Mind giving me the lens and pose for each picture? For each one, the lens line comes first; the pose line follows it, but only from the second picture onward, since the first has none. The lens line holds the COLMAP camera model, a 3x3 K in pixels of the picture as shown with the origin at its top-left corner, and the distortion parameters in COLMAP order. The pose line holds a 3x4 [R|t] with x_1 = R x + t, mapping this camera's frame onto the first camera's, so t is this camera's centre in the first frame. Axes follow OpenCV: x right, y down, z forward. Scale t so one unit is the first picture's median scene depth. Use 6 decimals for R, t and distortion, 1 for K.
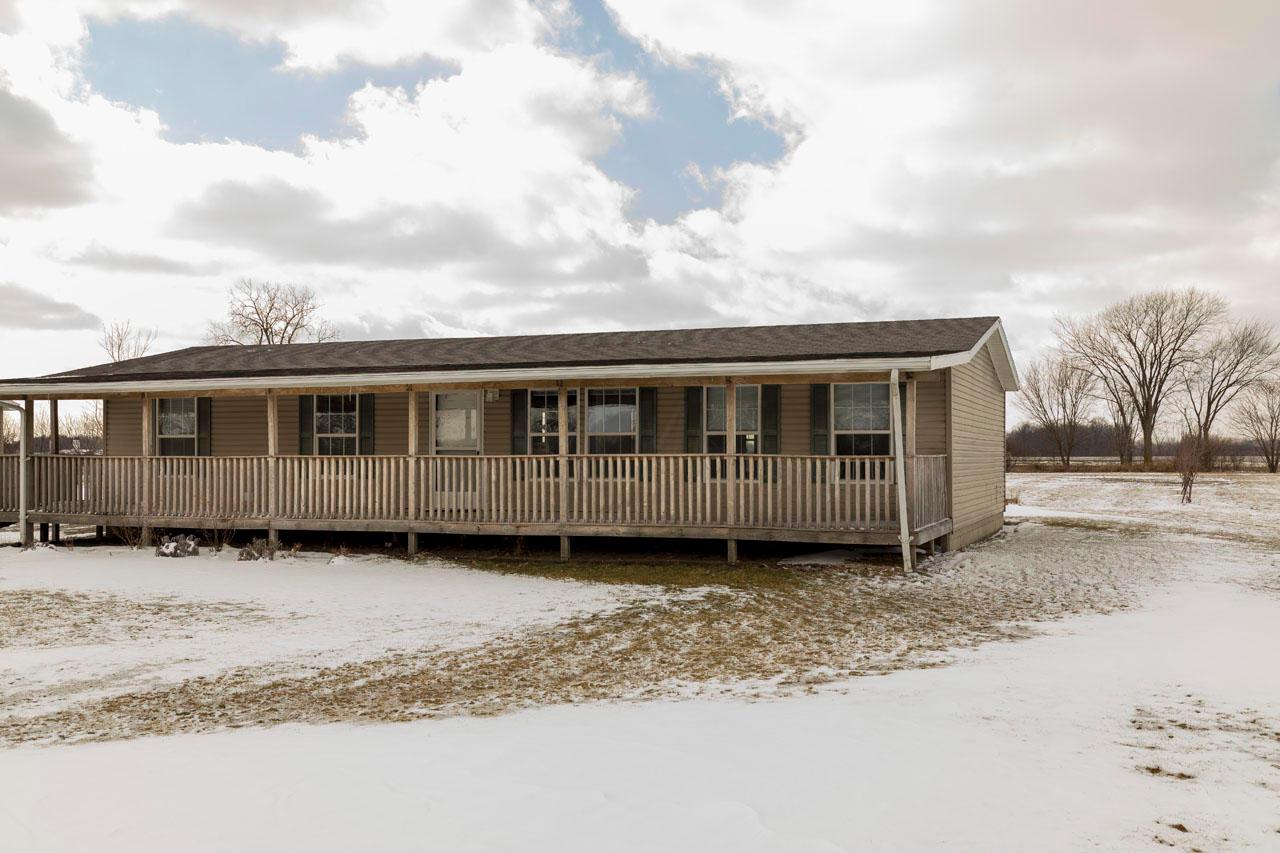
lens RADIAL K [[1339.0, 0, 636.3], [0, 1339.0, 416.2], [0, 0, 1]] dist [0.003850, 0.000000]
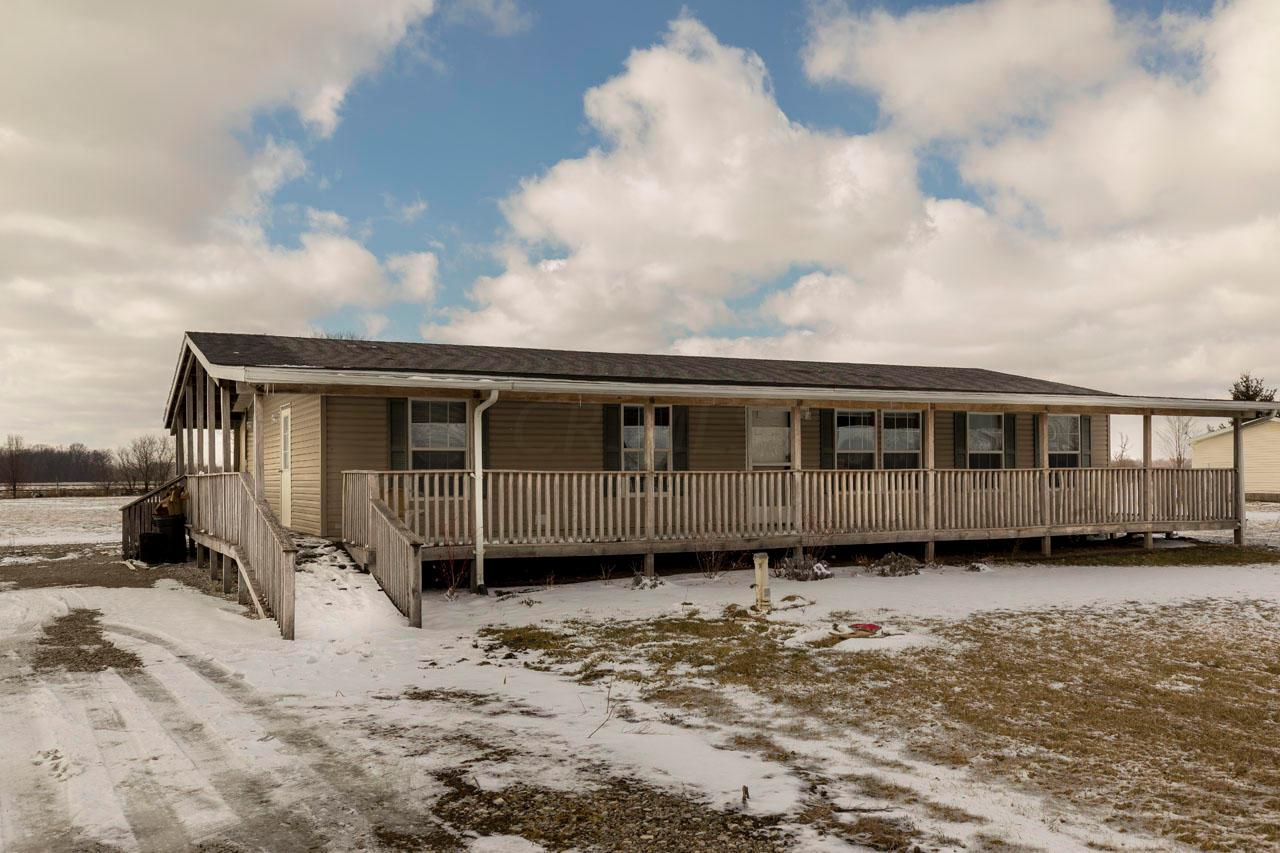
lens RADIAL K [[1352.6, 0, 644.4], [0, 1352.6, 423.2], [0, 0, 1]] dist [-0.014657, 0.000000]
pose [[0.615069, 0.025231, 0.788069, -0.979228], [-0.018509, 0.999674, -0.017560, 0.012648], [-0.788256, -0.003786, 0.615336, 0.427892]]
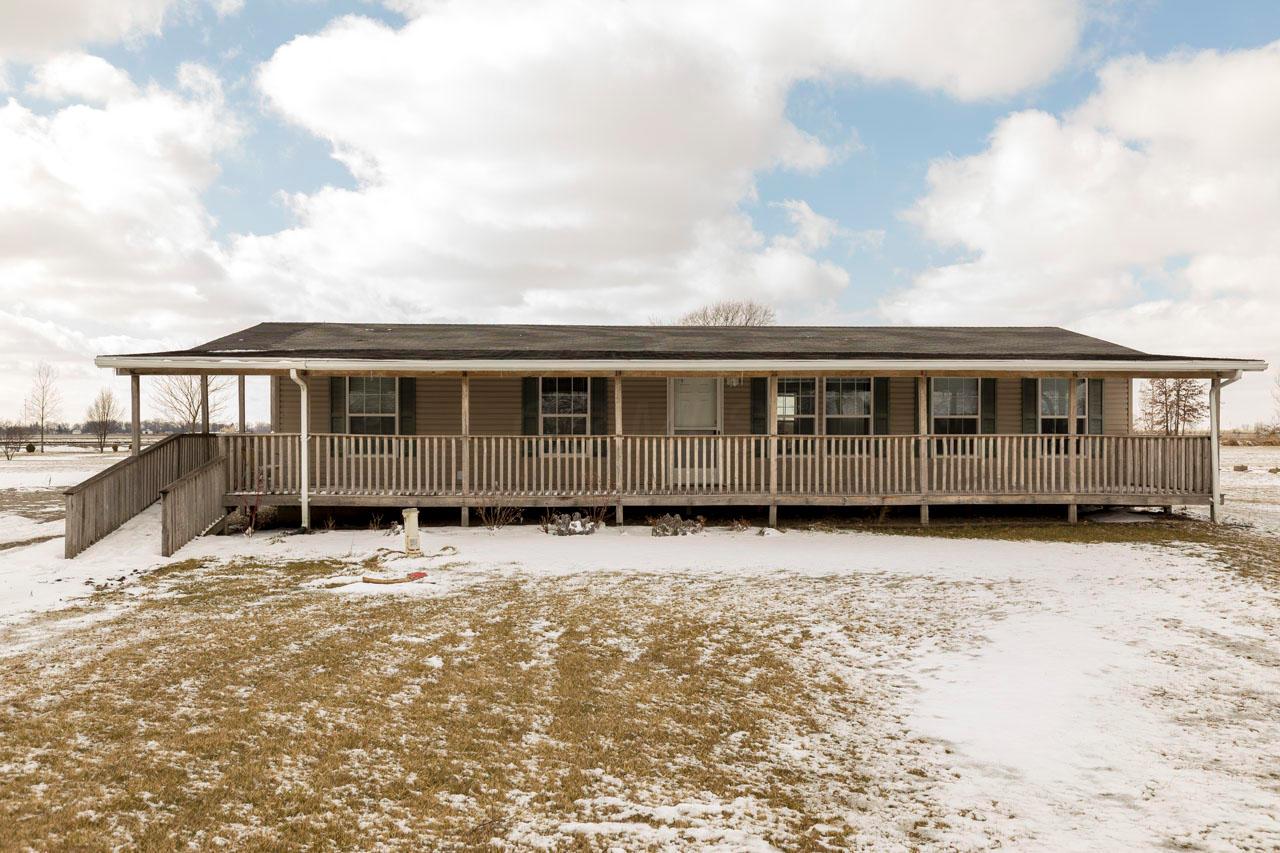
lens RADIAL K [[1068.3, 0, 638.7], [0, 1068.3, 420.9], [0, 0, 1]] dist [0.001416, 0.011829]
pose [[0.911783, 0.006410, 0.410622, -0.522553], [-0.013220, 0.999818, 0.013747, 0.006084], [-0.410459, -0.017963, 0.911702, 0.209115]]
